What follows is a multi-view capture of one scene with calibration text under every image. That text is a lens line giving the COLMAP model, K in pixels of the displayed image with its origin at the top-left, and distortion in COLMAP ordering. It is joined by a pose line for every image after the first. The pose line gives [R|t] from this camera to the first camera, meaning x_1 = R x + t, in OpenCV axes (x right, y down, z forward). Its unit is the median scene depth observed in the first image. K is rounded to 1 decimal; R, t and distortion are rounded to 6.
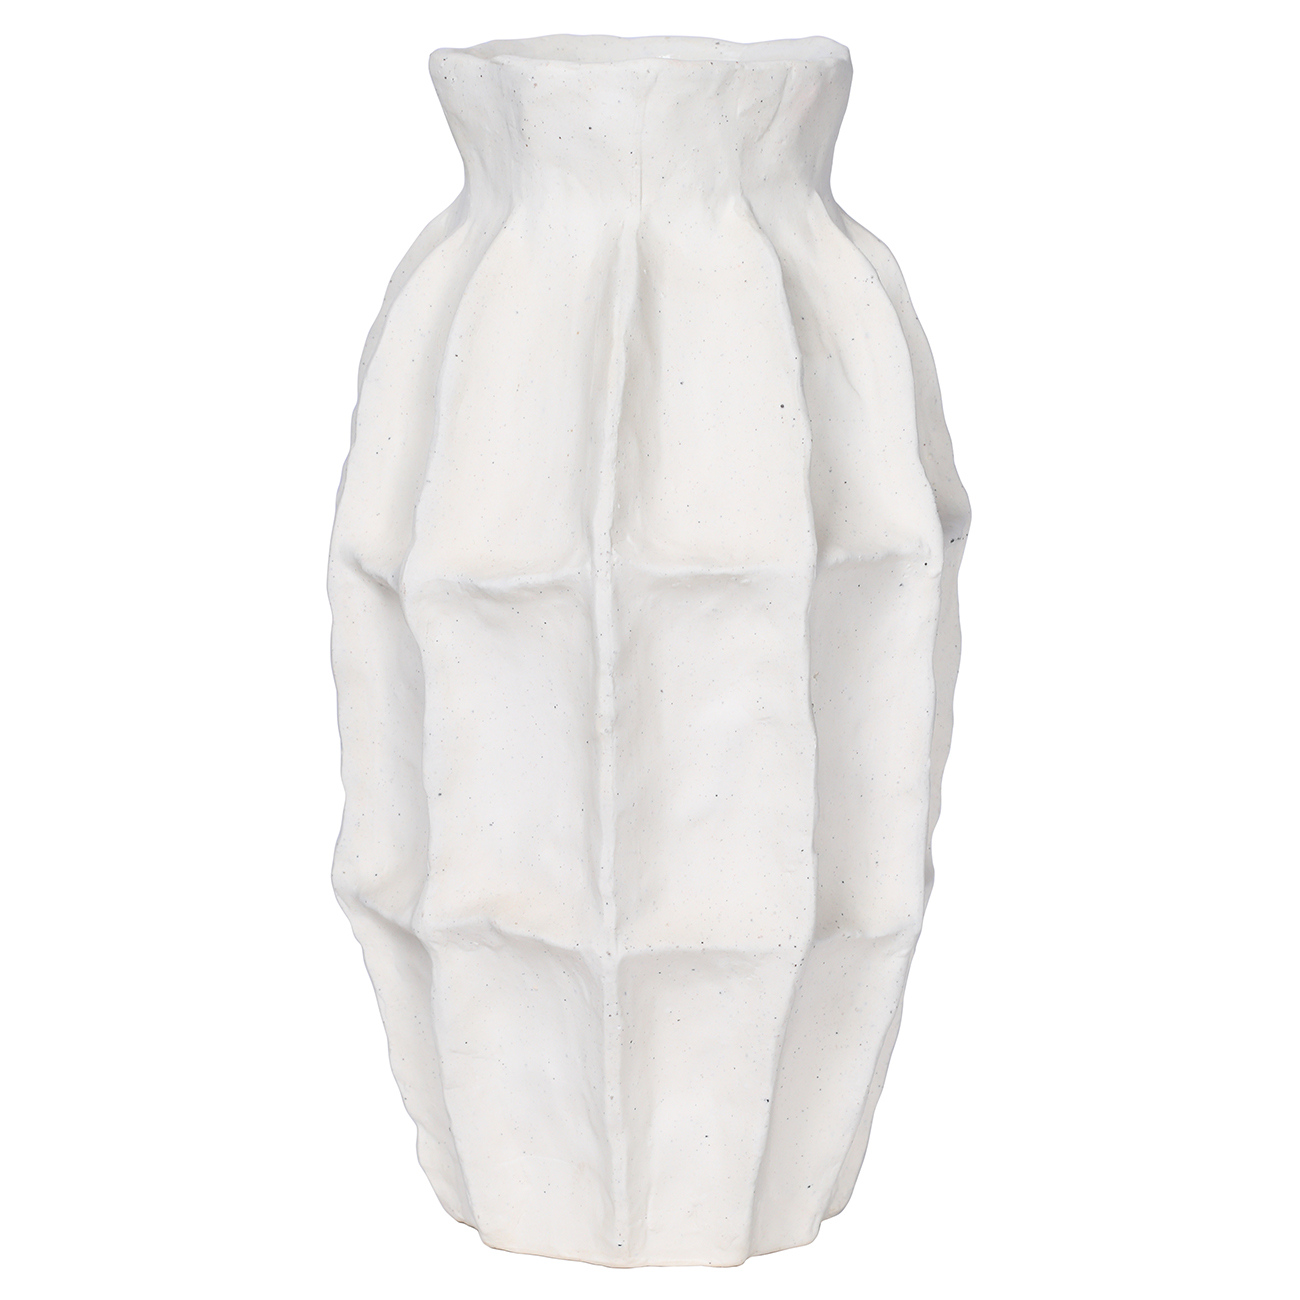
lens RADIAL K [[1733.7, 0, 650.0], [0, 1733.7, 650.0], [0, 0, 1]] dist [-0.002342, 0.035617]
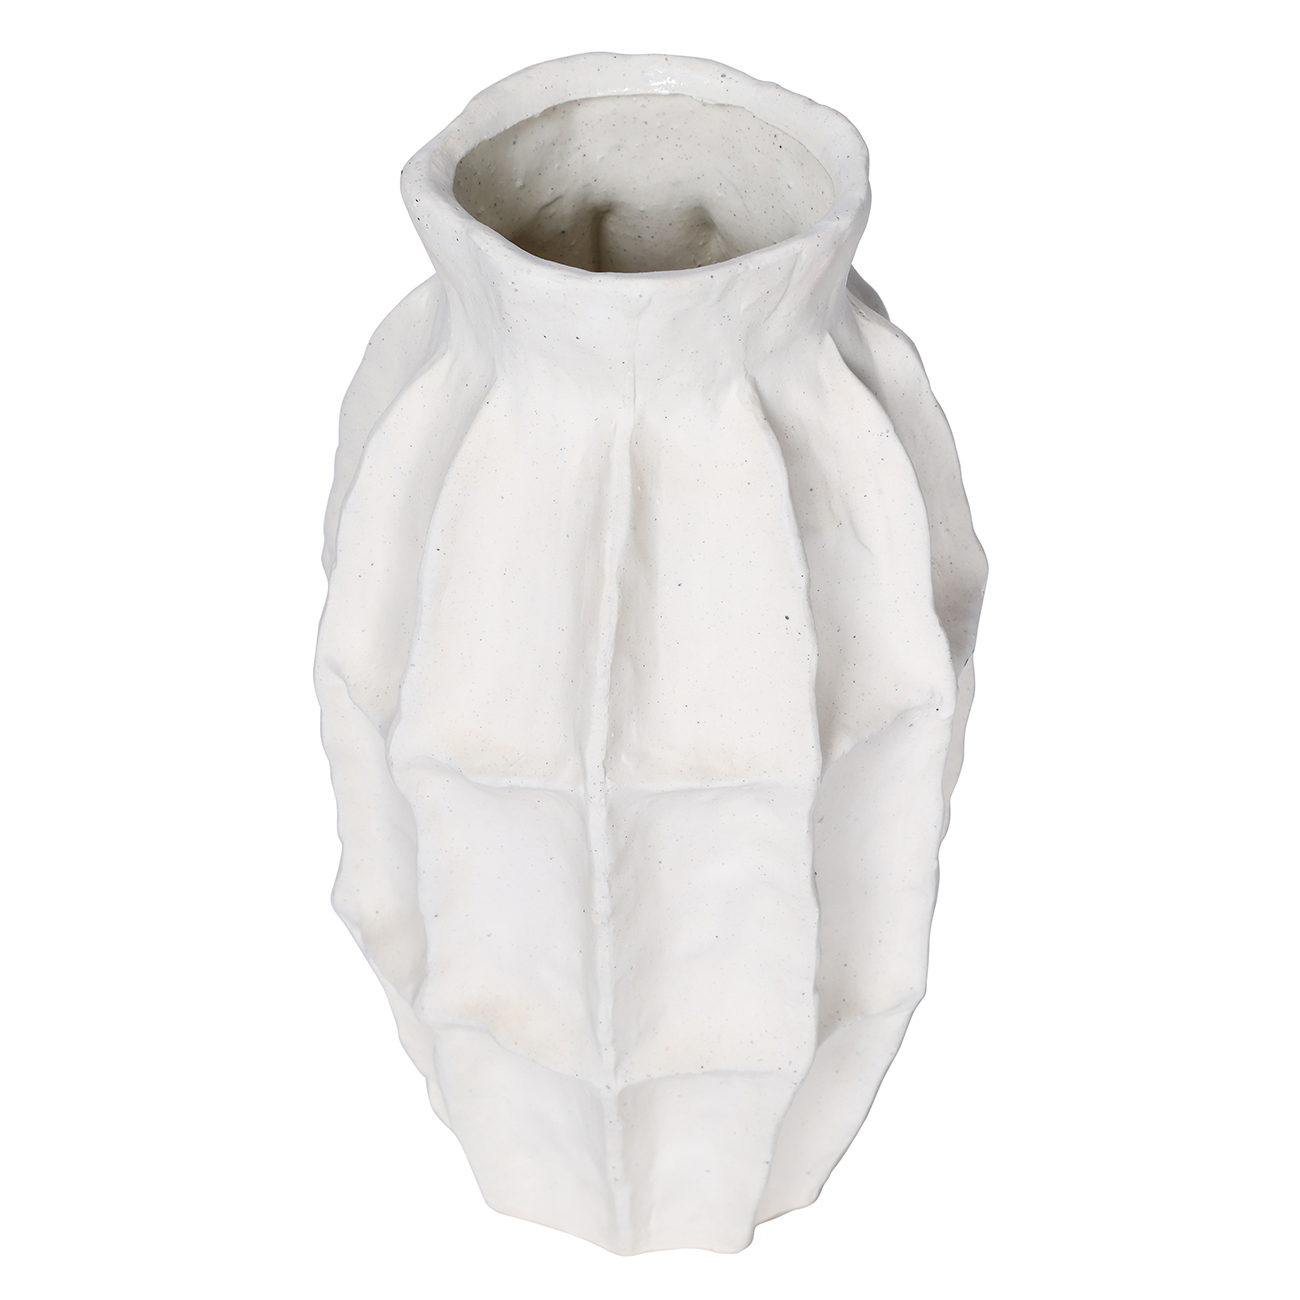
lens RADIAL K [[1733.7, 0, 650.0], [0, 1733.7, 650.0], [0, 0, 1]] dist [-0.002342, 0.035617]
pose [[0.999968, -0.001419, -0.007890, 0.009495], [0.002929, 0.980827, 0.194861, -0.297230], [0.007463, -0.194878, 0.980799, 0.076728]]
